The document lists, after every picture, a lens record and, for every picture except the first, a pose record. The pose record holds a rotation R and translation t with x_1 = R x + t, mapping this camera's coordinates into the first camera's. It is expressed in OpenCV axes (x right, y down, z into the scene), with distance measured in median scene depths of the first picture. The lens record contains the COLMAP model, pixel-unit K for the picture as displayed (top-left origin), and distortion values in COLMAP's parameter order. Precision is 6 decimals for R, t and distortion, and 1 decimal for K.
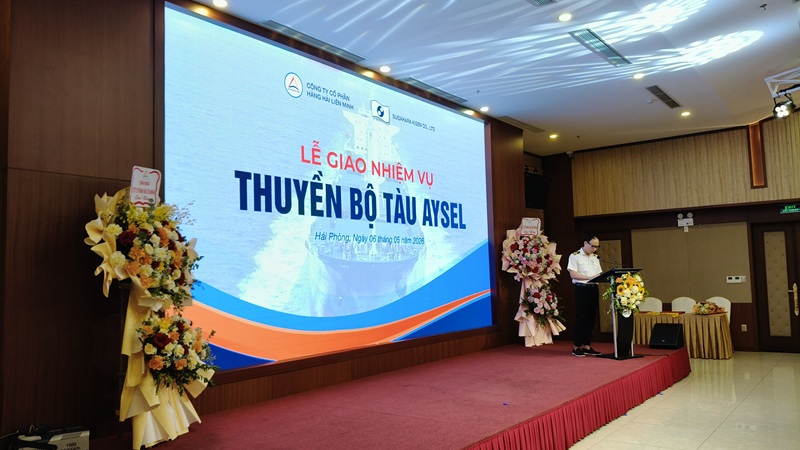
lens RADIAL K [[624.7, 0, 401.7], [0, 624.7, 222.9], [0, 0, 1]] dist [0.039992, -0.075329]
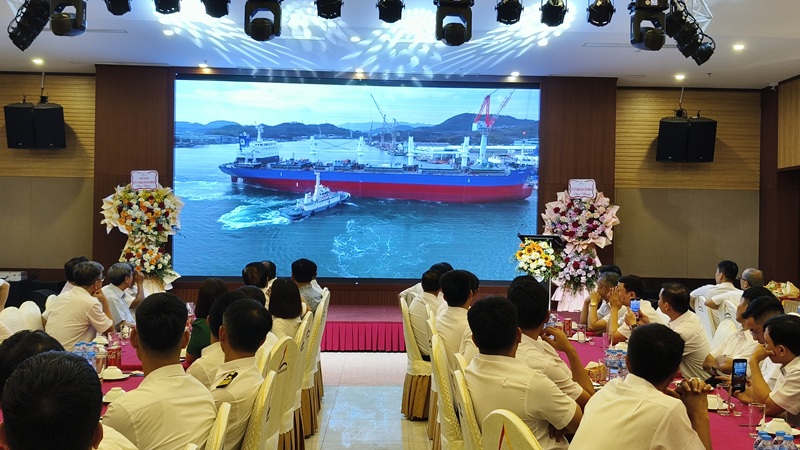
lens RADIAL K [[925.8, 0, 379.4], [0, 925.8, 208.5], [0, 0, 1]] dist [0.224793, 0.000000]
pose [[0.601902, 0.019594, -0.798330, 1.629009], [0.032119, 0.998296, 0.048717, -0.060221], [0.797924, -0.054964, 0.600247, -0.129579]]
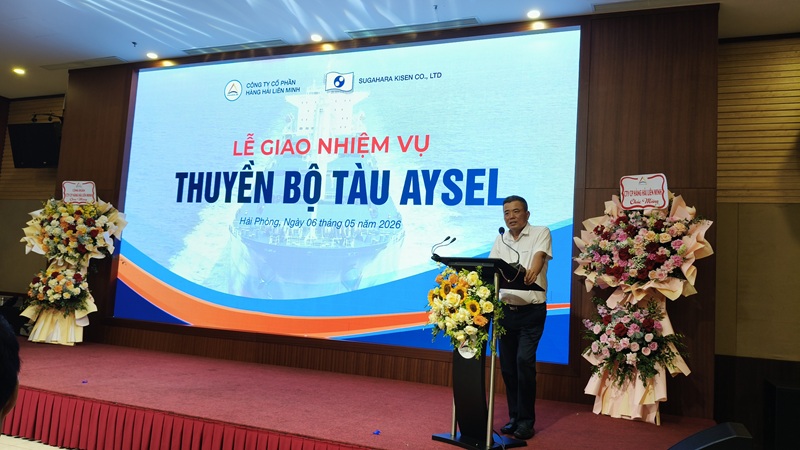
lens RADIAL K [[624.7, 0, 384.9], [0, 624.7, 222.3], [0, 0, 1]] dist [0.039992, -0.075329]
pose [[0.233456, -0.055124, -0.970804, 0.938779], [0.011694, 0.998479, -0.053883, 0.081468], [0.972297, 0.001227, 0.233746, 0.948424]]
